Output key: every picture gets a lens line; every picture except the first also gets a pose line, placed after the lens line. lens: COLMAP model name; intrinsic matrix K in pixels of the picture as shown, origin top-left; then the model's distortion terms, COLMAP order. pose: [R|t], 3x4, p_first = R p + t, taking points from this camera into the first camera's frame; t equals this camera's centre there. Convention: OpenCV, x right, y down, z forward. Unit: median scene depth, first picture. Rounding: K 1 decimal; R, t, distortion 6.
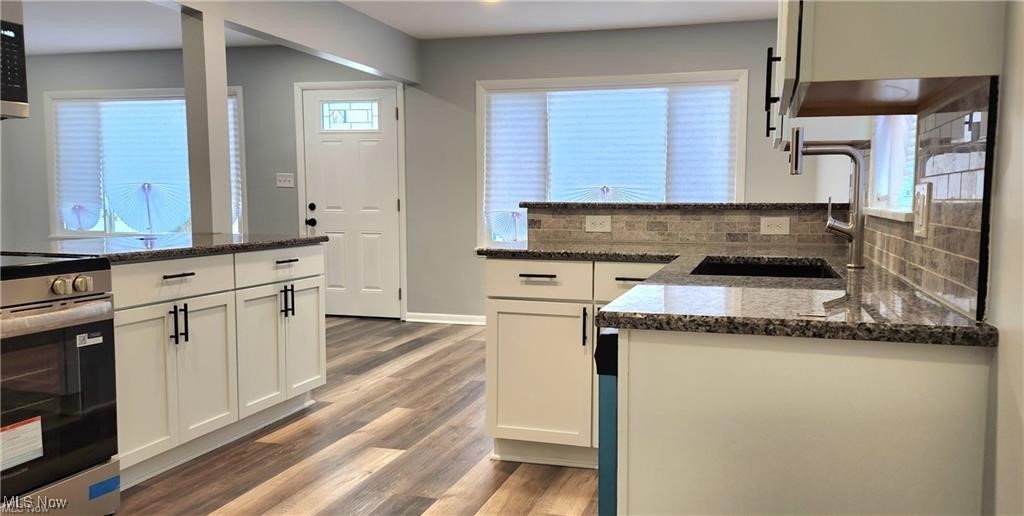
lens RADIAL K [[757.7, 0, 571.6], [0, 757.7, 265.9], [0, 0, 1]] dist [0.066223, -0.031114]
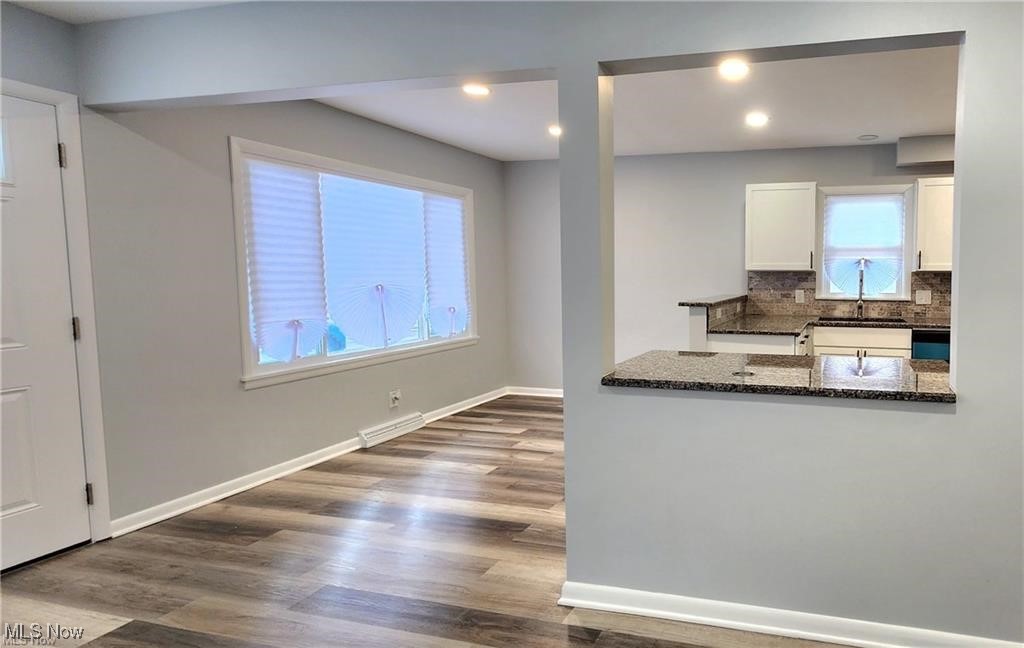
lens RADIAL K [[564.5, 0, 698.0], [0, 564.5, 313.9], [0, 0, 1]] dist [-0.006736, -0.002998]
pose [[-0.019667, -0.076682, 0.996862, -1.095748], [0.088171, 0.993037, 0.078127, -0.145079], [-0.995911, 0.089431, -0.012769, 1.014383]]
